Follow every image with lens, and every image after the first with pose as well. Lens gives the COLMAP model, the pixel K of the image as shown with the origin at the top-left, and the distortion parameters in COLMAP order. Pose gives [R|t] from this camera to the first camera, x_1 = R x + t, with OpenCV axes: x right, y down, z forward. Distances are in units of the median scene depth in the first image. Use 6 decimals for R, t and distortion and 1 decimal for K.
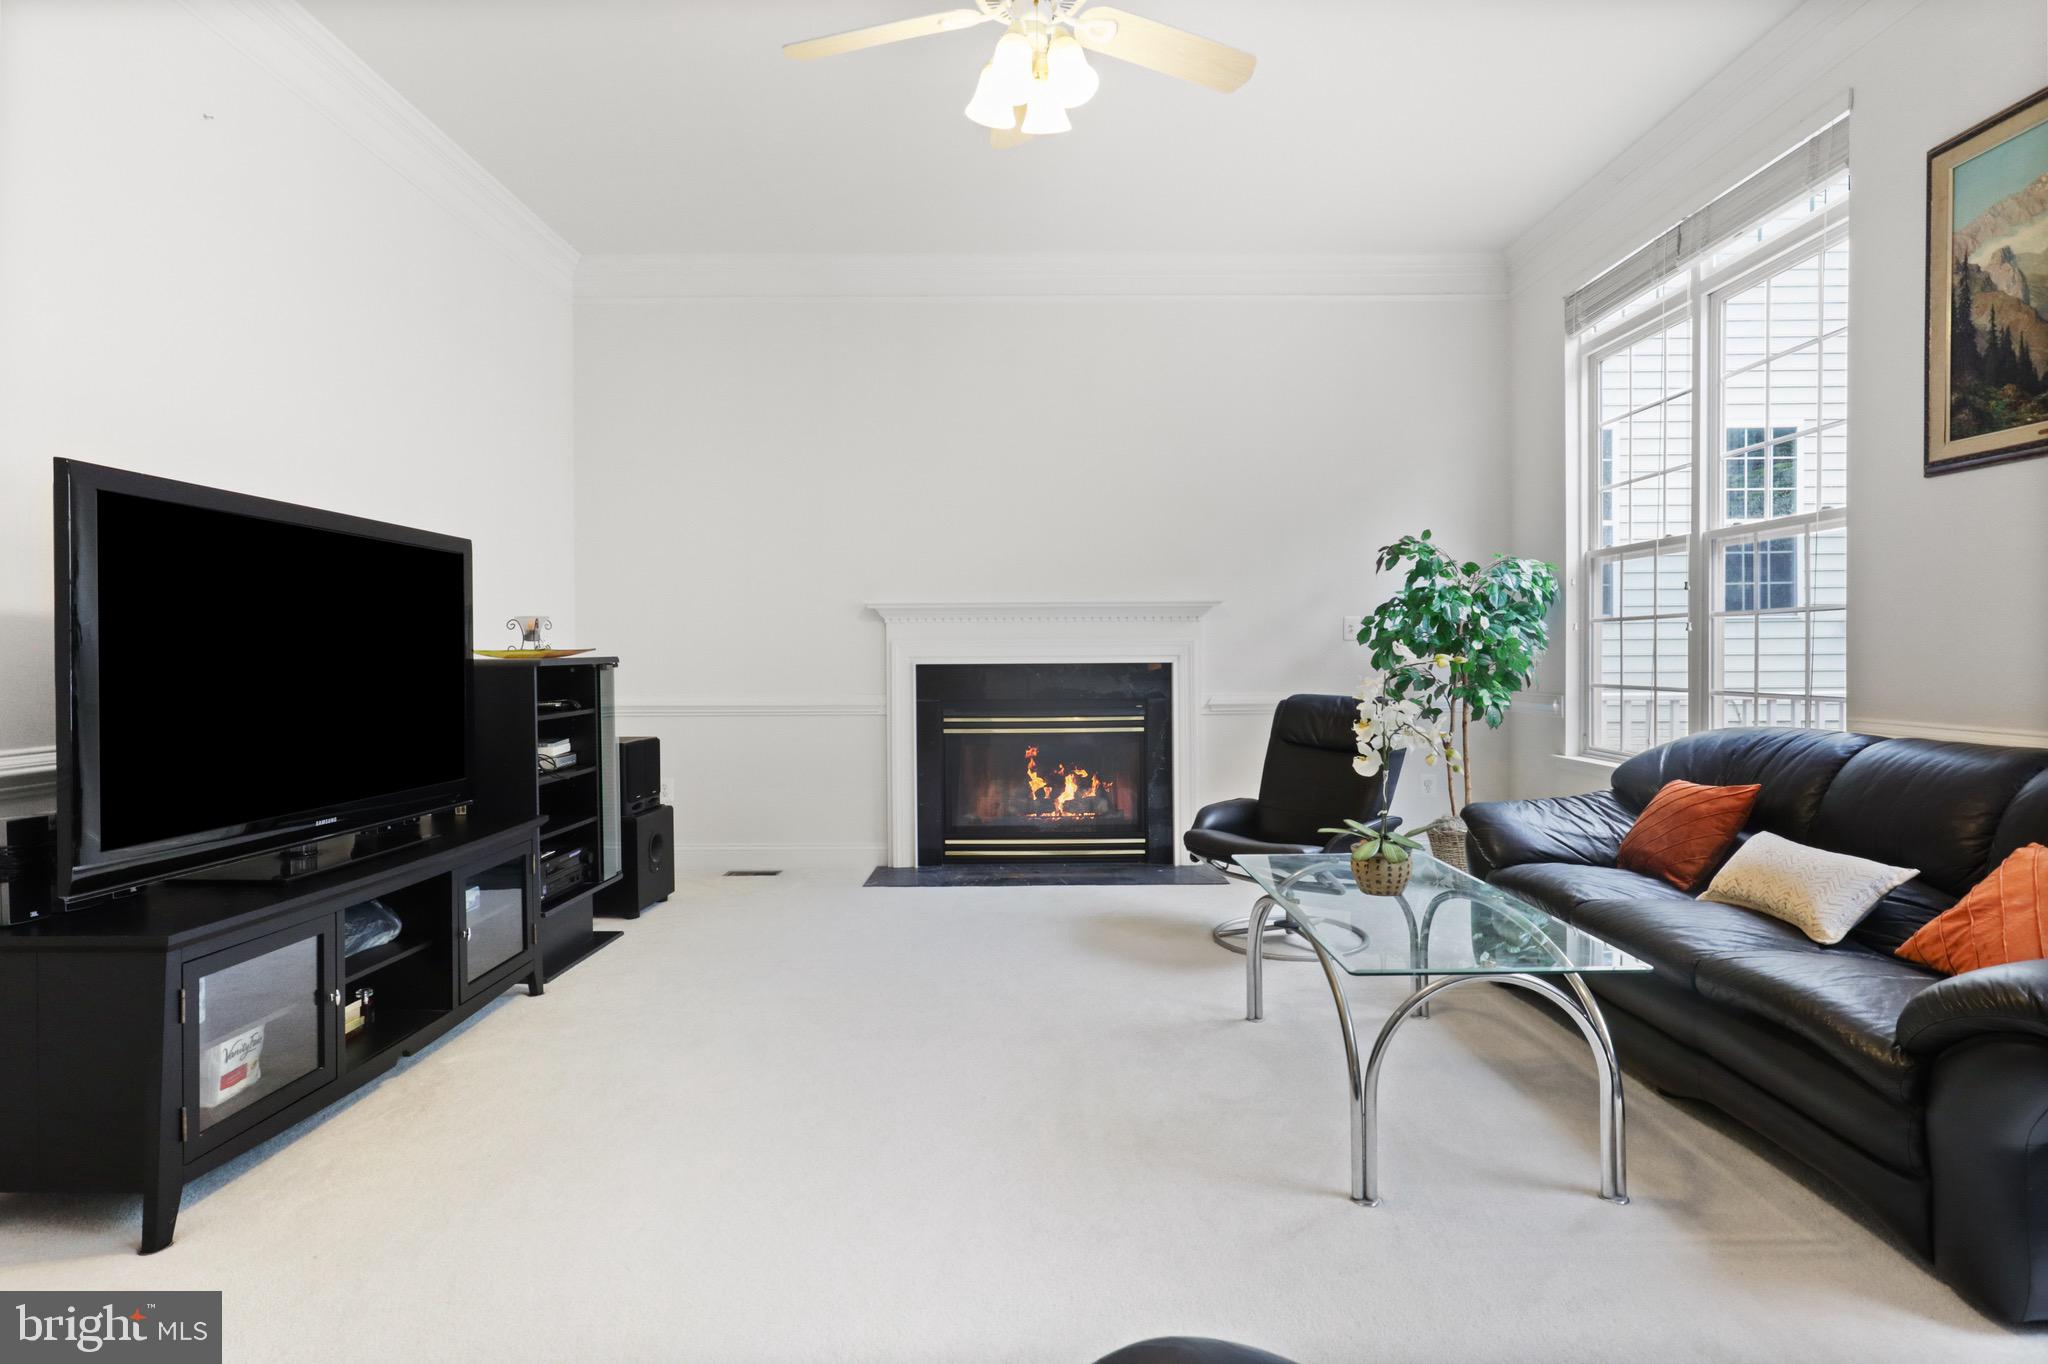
lens RADIAL K [[1059.4, 0, 1045.9], [0, 1059.4, 672.6], [0, 0, 1]] dist [-0.019117, 0.014837]
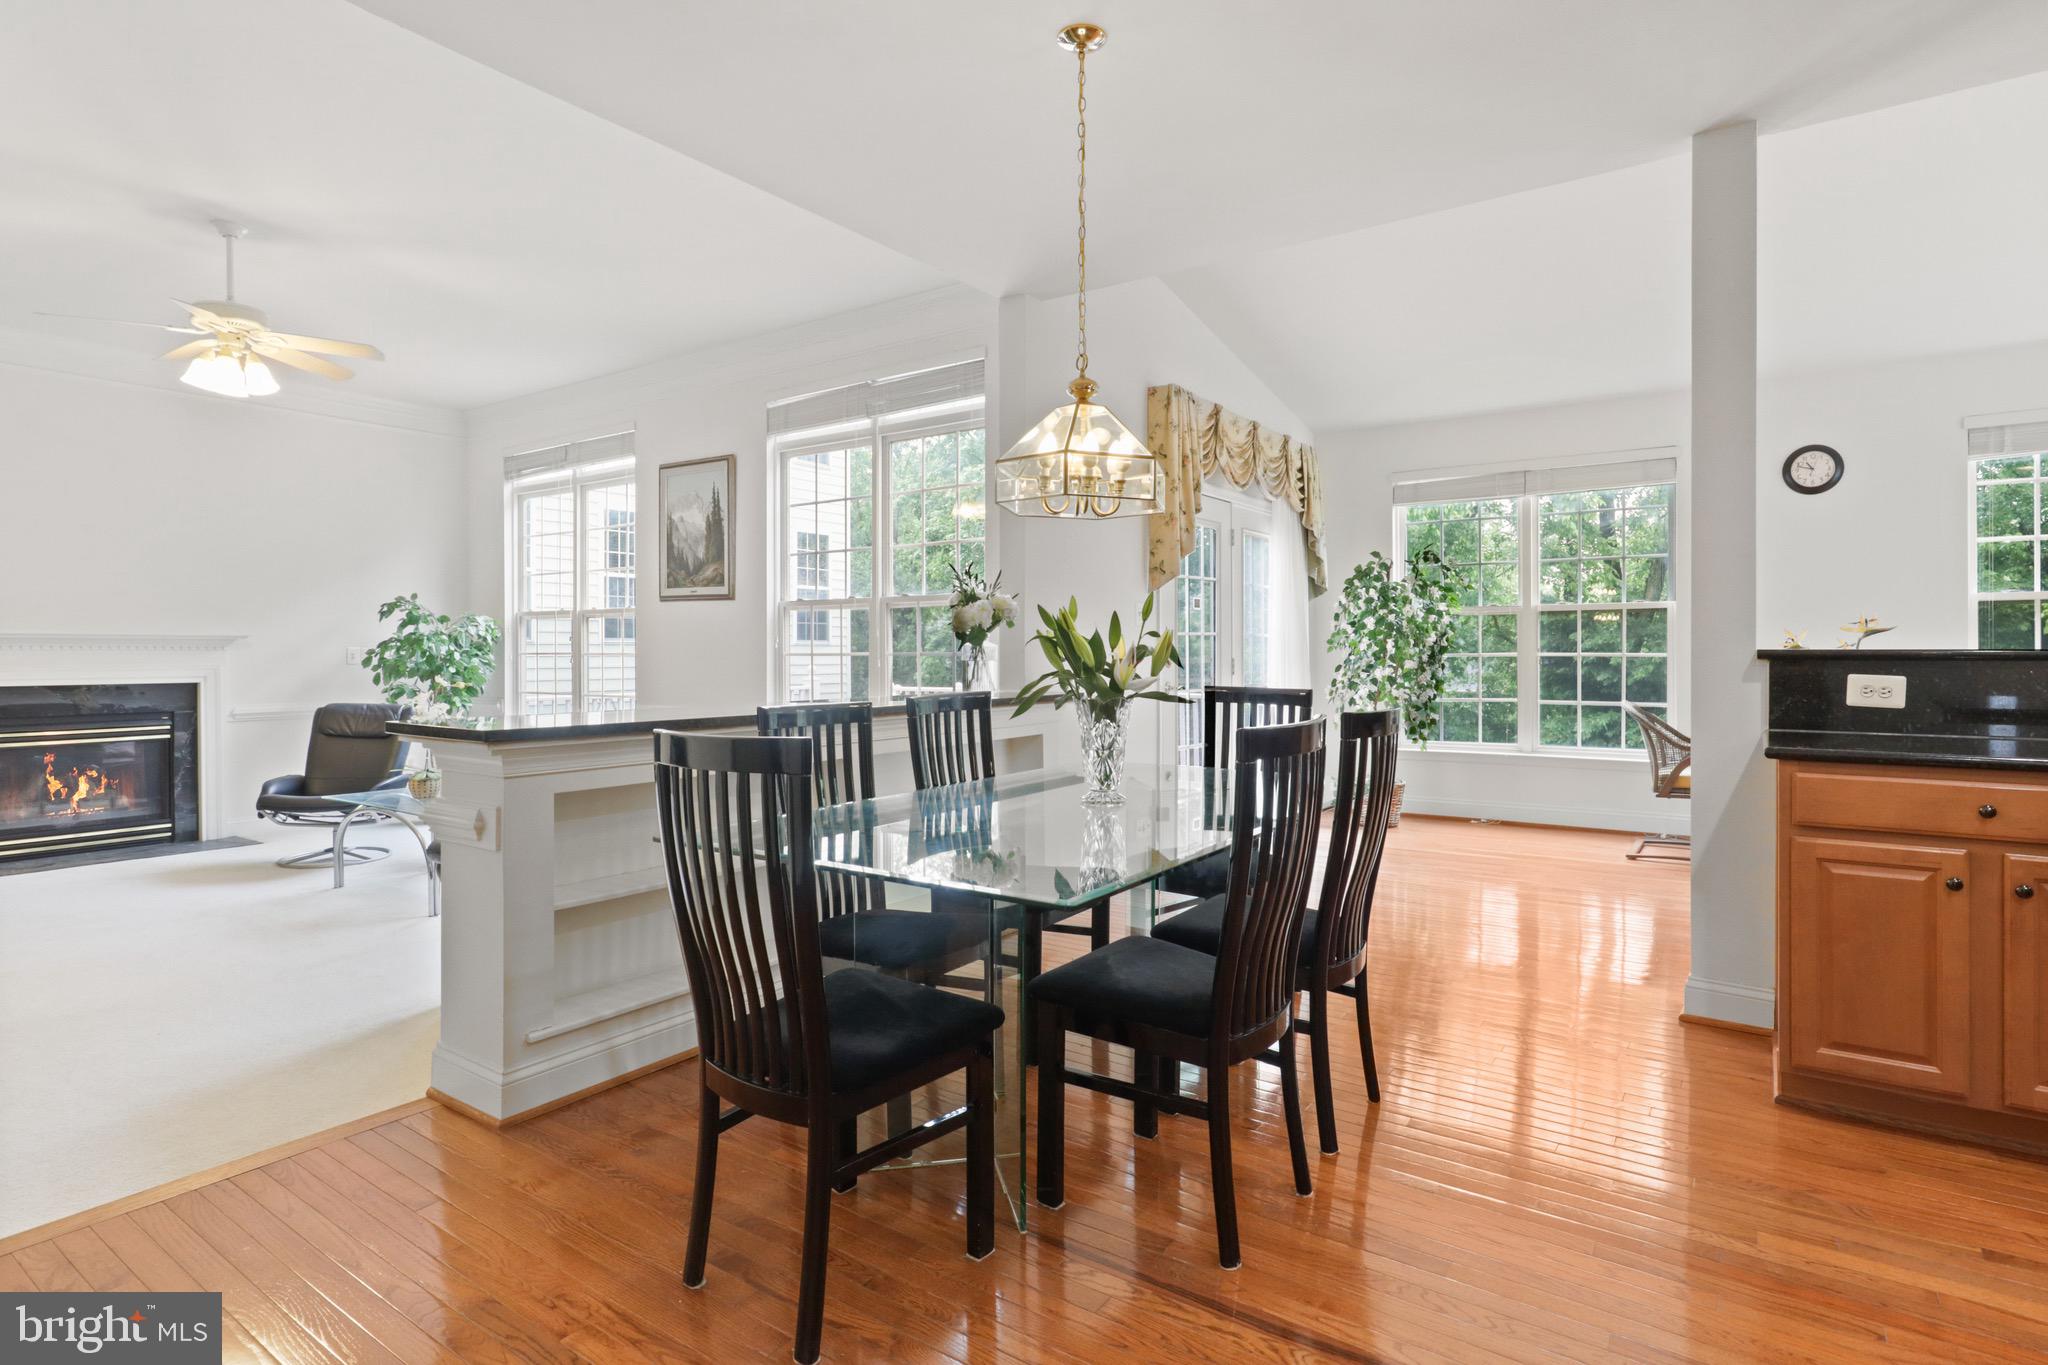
lens RADIAL K [[1059.4, 0, 1036.6], [0, 1059.4, 660.4], [0, 0, 1]] dist [-0.019117, 0.014837]
pose [[0.594244, 0.001527, 0.804283, -0.369005], [0.009895, 0.999909, -0.009209, -0.015793], [-0.804224, 0.013430, 0.594175, -0.704427]]
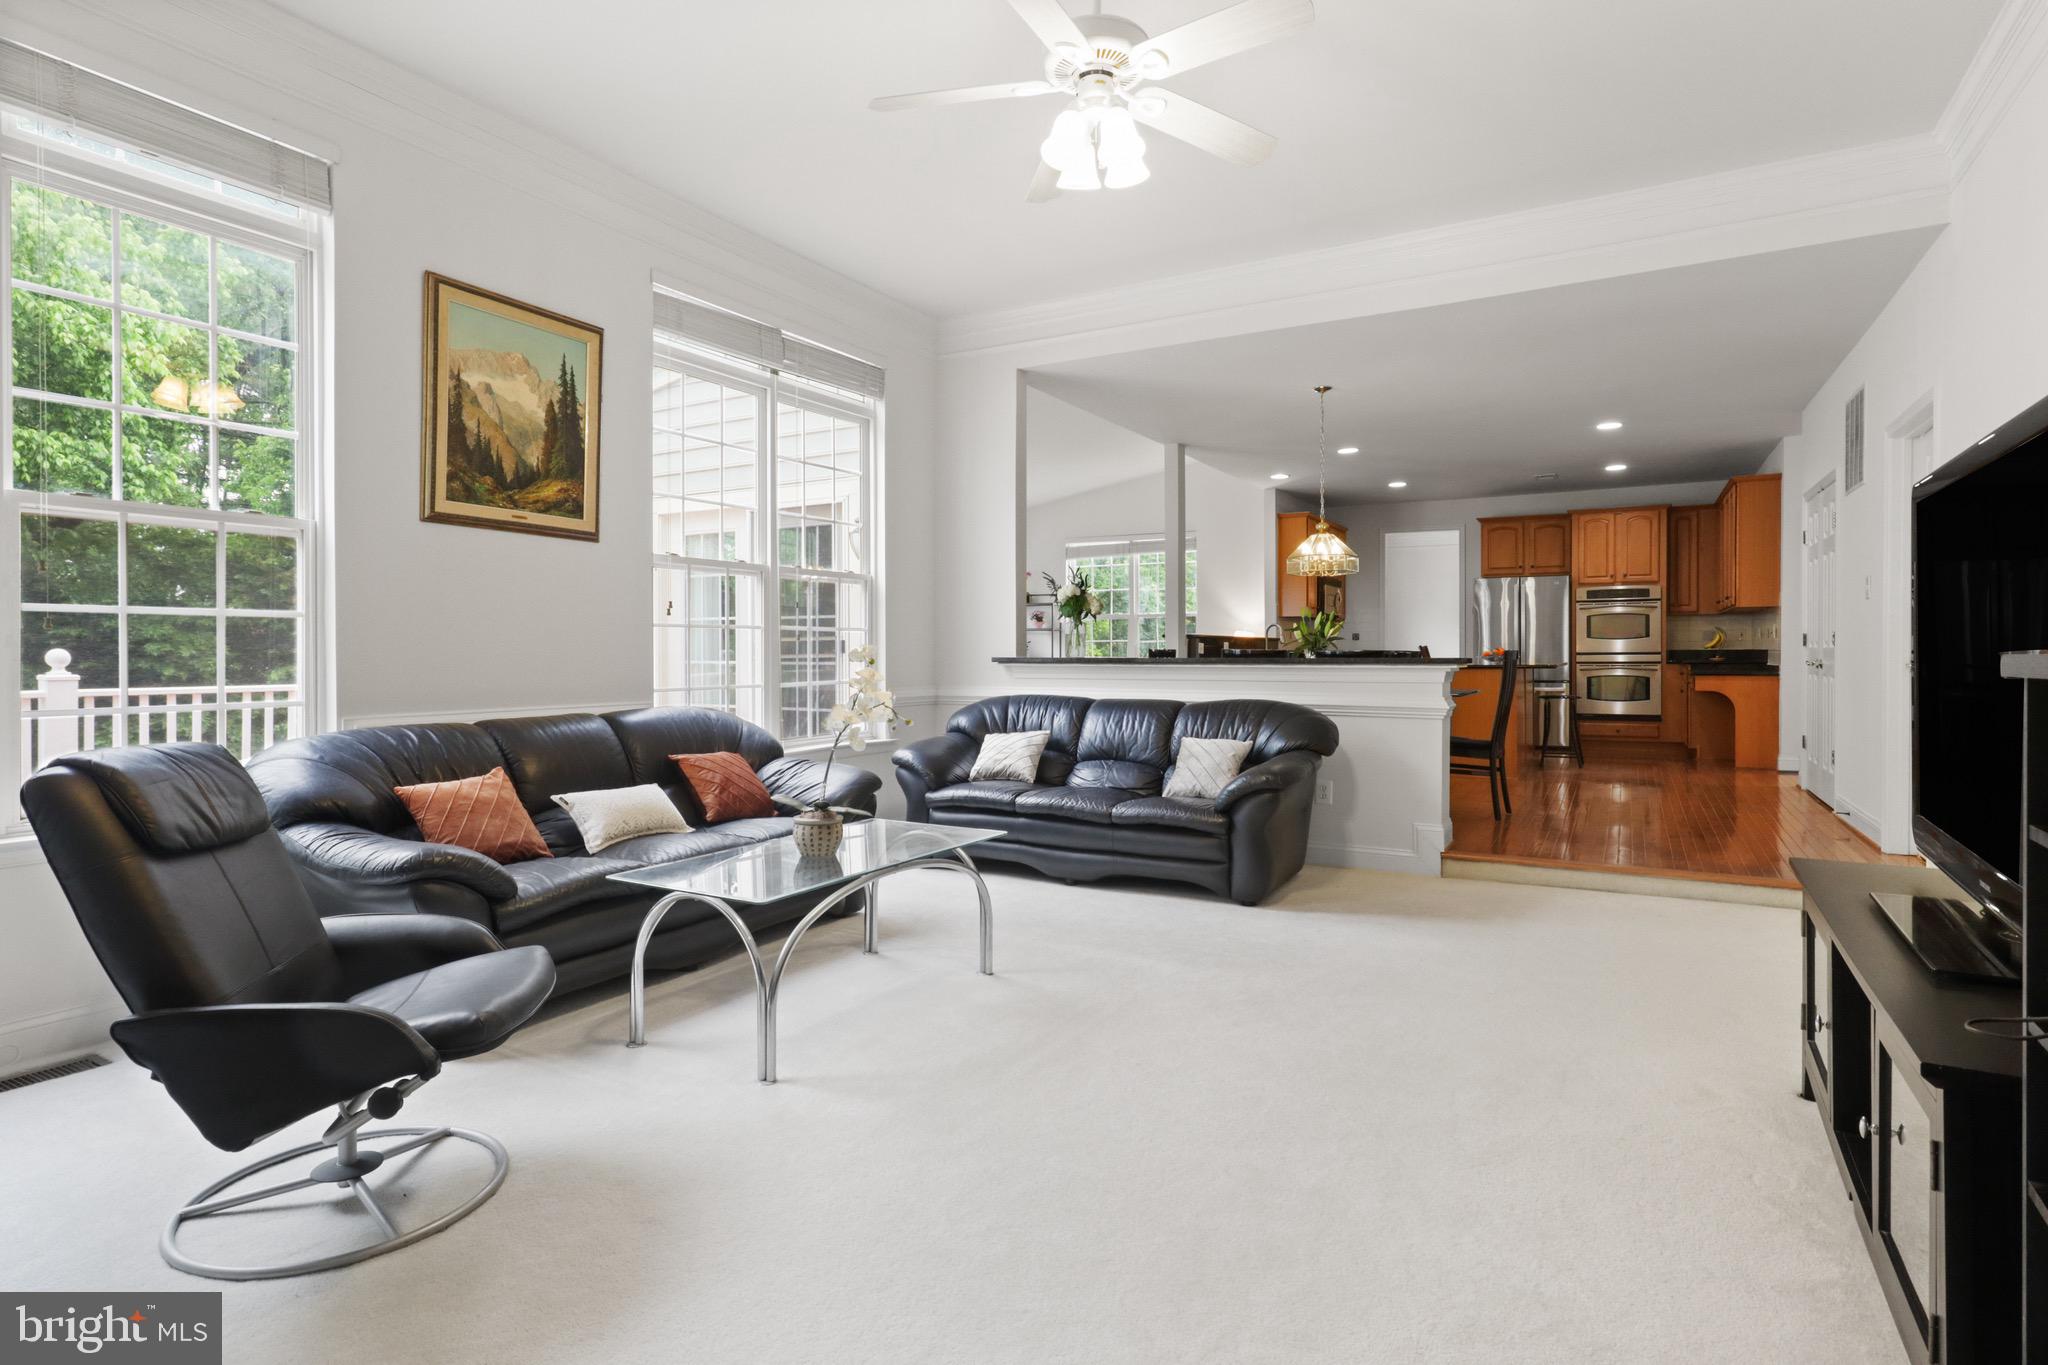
lens RADIAL K [[1059.4, 0, 1017.5], [0, 1059.4, 668.2], [0, 0, 1]] dist [-0.019117, 0.014837]
pose [[-0.851586, 0.002459, 0.524209, -0.294958], [0.018250, 0.999522, 0.024959, -0.016666], [-0.523897, 0.030822, -0.851224, 1.122596]]
